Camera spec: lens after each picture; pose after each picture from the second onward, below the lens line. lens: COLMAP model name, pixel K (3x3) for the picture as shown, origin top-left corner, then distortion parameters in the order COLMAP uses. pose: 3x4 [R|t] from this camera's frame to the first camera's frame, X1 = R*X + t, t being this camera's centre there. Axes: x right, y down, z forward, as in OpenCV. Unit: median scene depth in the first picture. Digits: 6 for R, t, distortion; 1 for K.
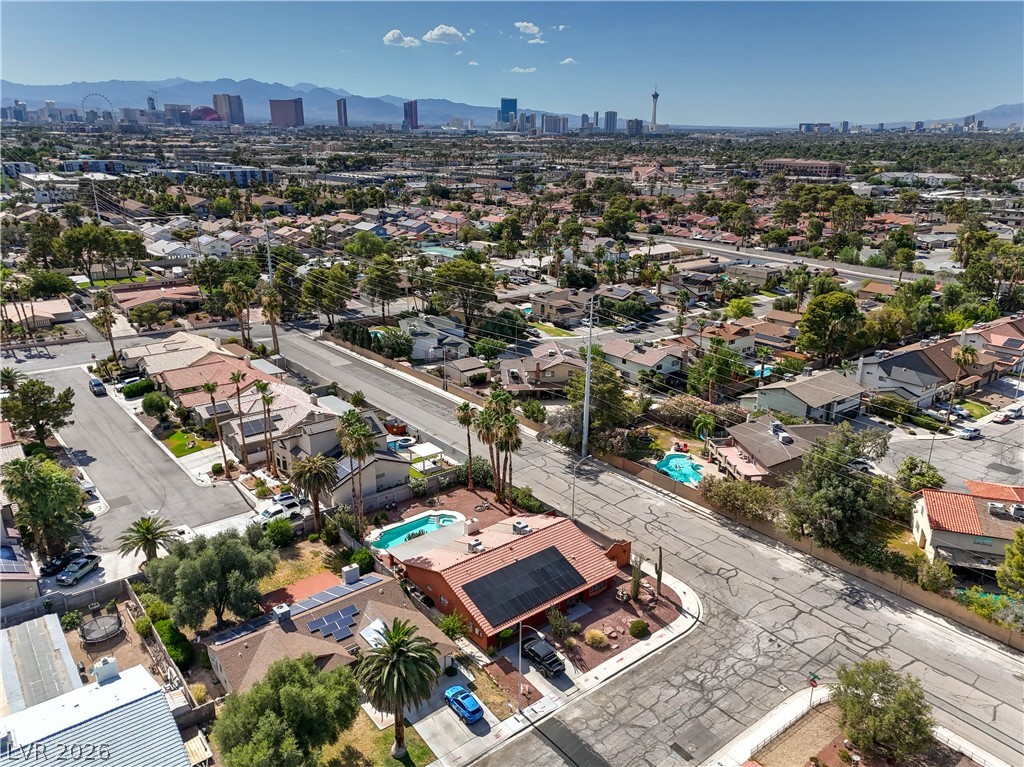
lens RADIAL K [[752.1, 0, 514.6], [0, 752.1, 382.4], [0, 0, 1]] dist [0.099314, -0.072457]
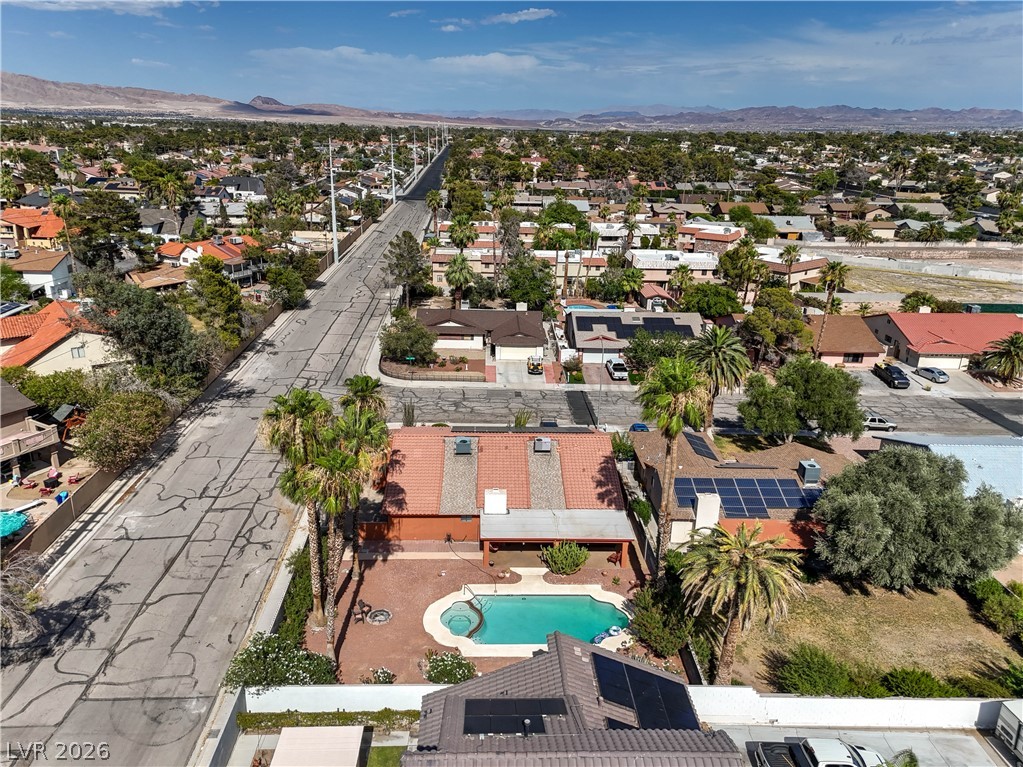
lens RADIAL K [[746.4, 0, 512.9], [0, 746.4, 381.7], [0, 0, 1]] dist [0.093307, -0.056152]
pose [[-0.803240, -0.222059, 0.552716, -0.411913], [0.155976, 0.817123, 0.554961, -0.241459], [-0.574871, 0.531977, -0.621710, 1.413440]]
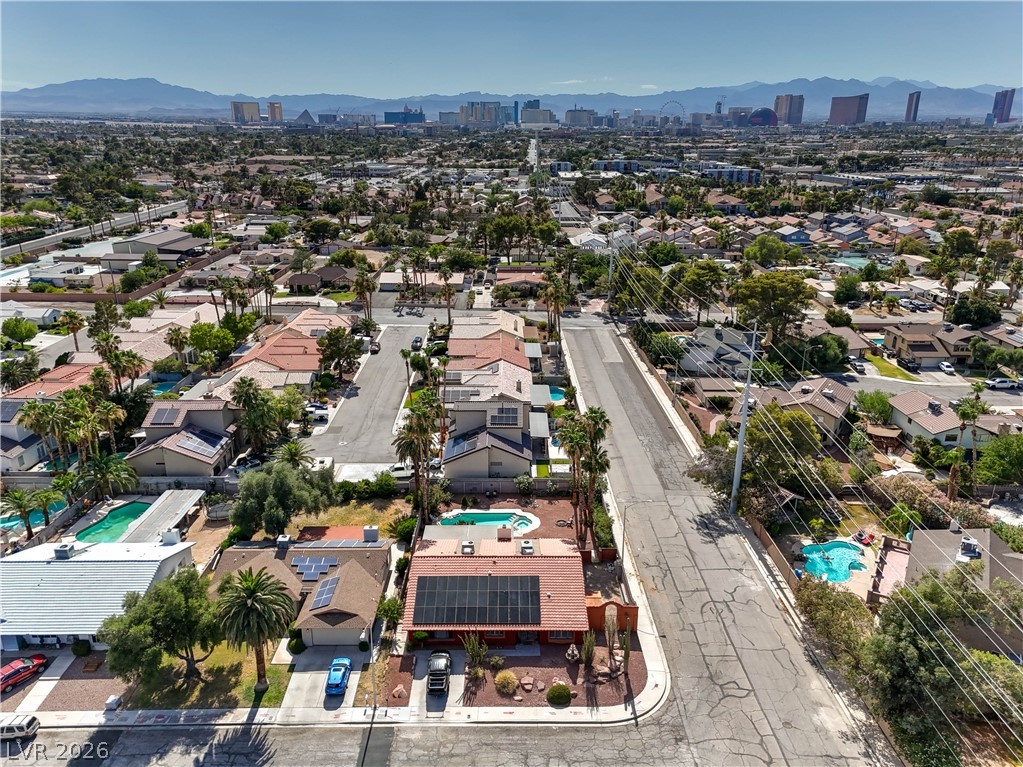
lens RADIAL K [[746.4, 0, 512.9], [0, 746.4, 381.7], [0, 0, 1]] dist [0.093307, -0.056152]
pose [[0.781647, 0.194126, -0.592743, 0.529814], [-0.193166, 0.978952, 0.065885, -0.073537], [0.593056, 0.062999, 0.802693, 0.221301]]
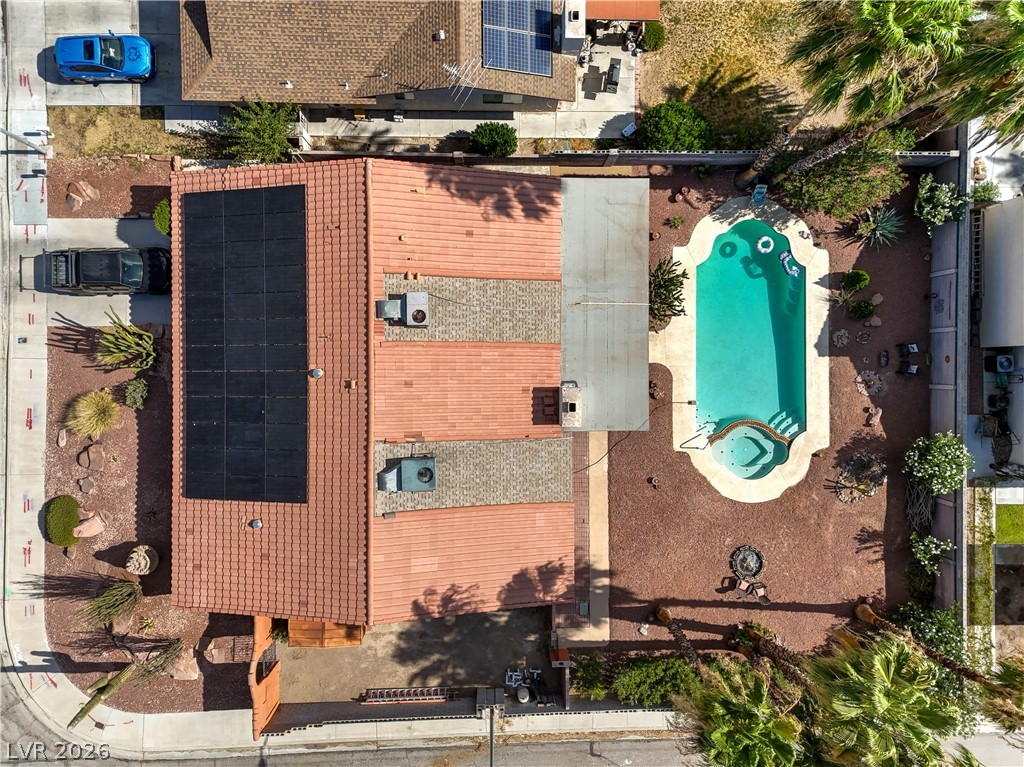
lens RADIAL K [[747.1, 0, 513.4], [0, 747.1, 381.7], [0, 0, 1]] dist [0.093307, -0.056152]
pose [[-0.622631, 0.782122, -0.024815, -0.043893], [-0.278867, -0.192147, 0.940911, -0.131852], [0.731139, 0.592761, 0.337744, 0.919054]]
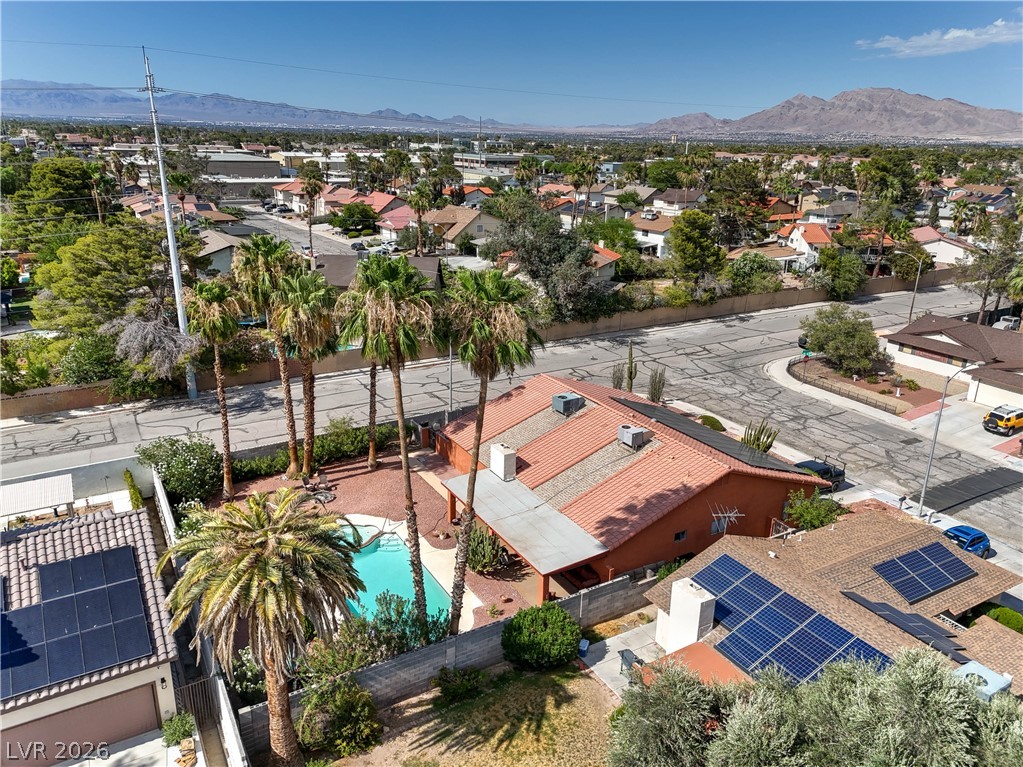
lens RADIAL K [[746.4, 0, 512.9], [0, 746.4, 381.7], [0, 0, 1]] dist [0.093307, -0.056152]
pose [[0.138682, -0.317864, 0.937939, -0.528222], [0.293075, 0.917842, 0.267719, 0.018005], [-0.945978, 0.237759, 0.220446, 0.936991]]
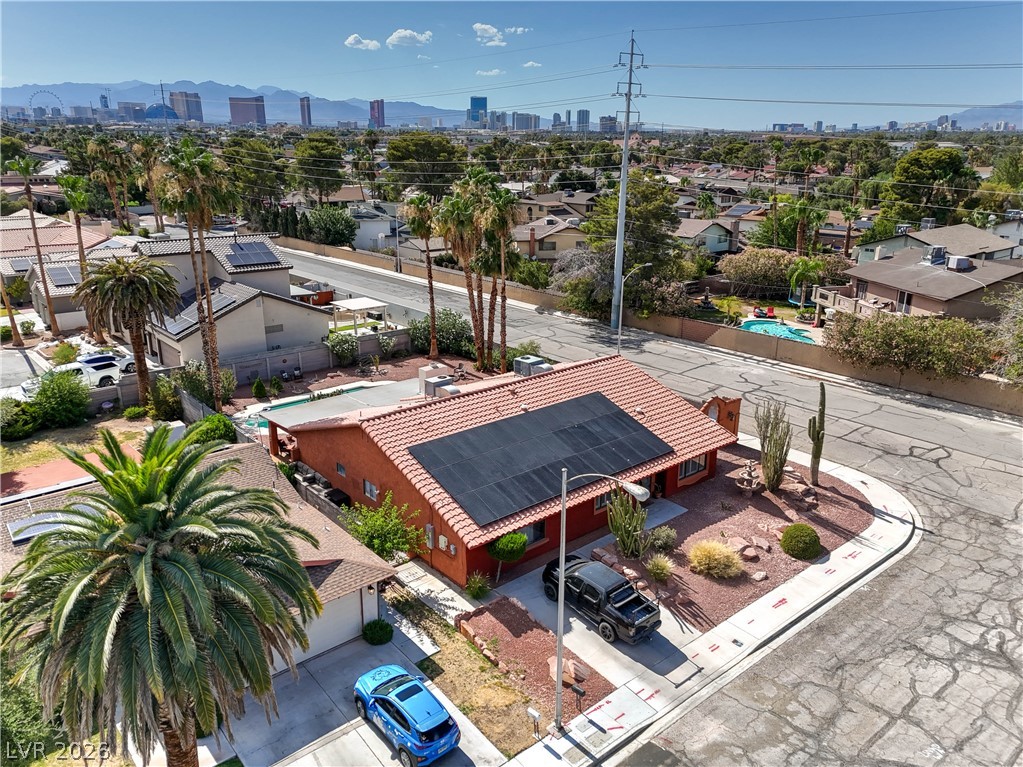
lens RADIAL K [[770.4, 0, 511.5], [0, 770.4, 383.5], [0, 0, 1]] dist [0.093885, -0.057912]
pose [[0.999459, -0.011196, 0.030916, -0.020601], [0.011492, 0.999890, -0.009397, 0.214958], [-0.030807, 0.009747, 0.999478, 0.499642]]
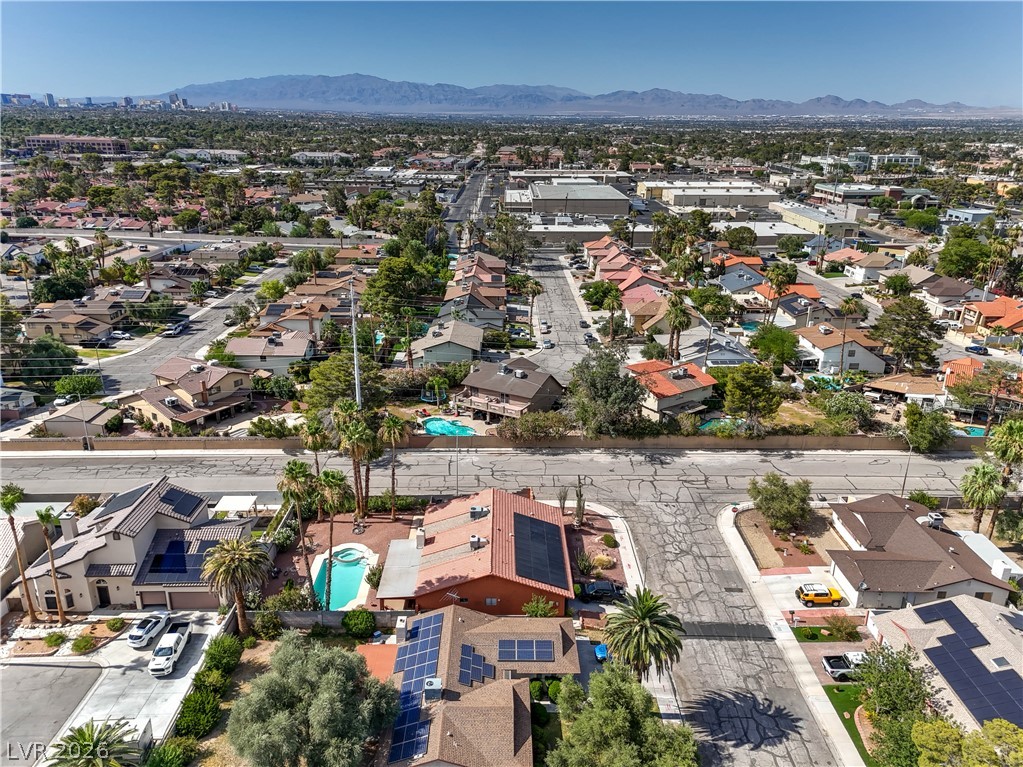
lens RADIAL K [[746.4, 0, 512.9], [0, 746.4, 381.7], [0, 0, 1]] dist [0.093307, -0.056152]
pose [[0.615174, -0.263703, 0.742981, -0.678271], [0.241420, 0.960139, 0.140887, -0.107292], [-0.750518, 0.092701, 0.654316, 0.300747]]
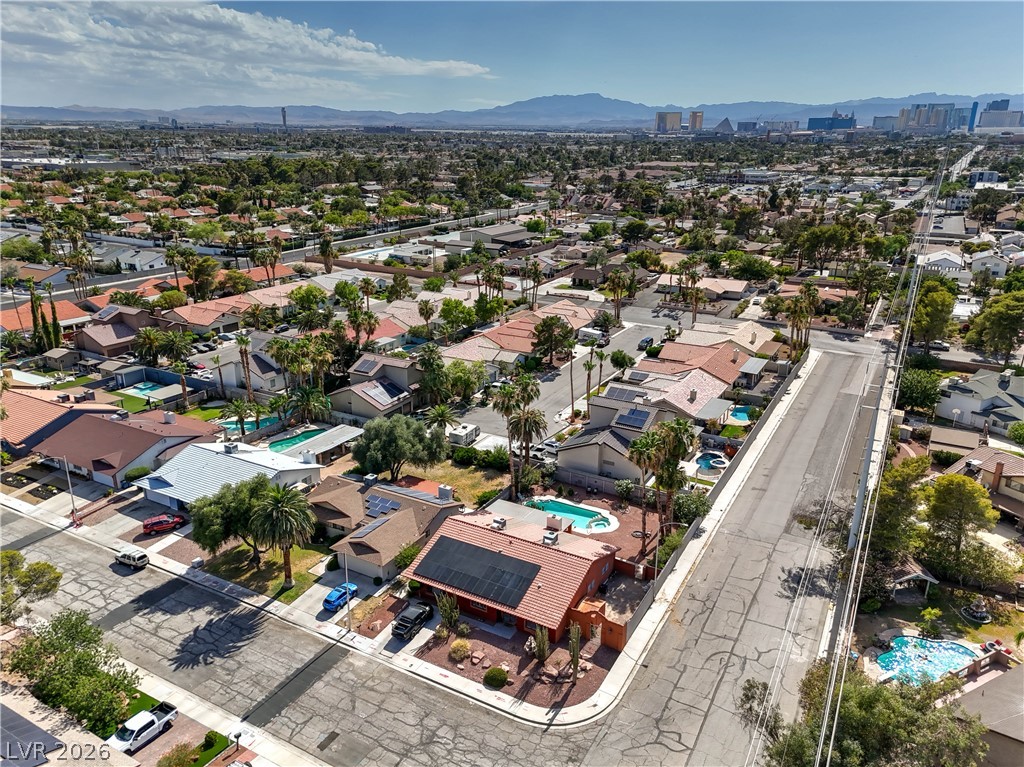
lens RADIAL K [[747.1, 0, 513.4], [0, 747.1, 381.7], [0, 0, 1]] dist [0.093307, -0.056152]
pose [[0.373395, 0.286158, -0.882434, 0.788116], [-0.297715, 0.937882, 0.178163, -0.150291], [0.878602, 0.196189, 0.435394, 0.523724]]
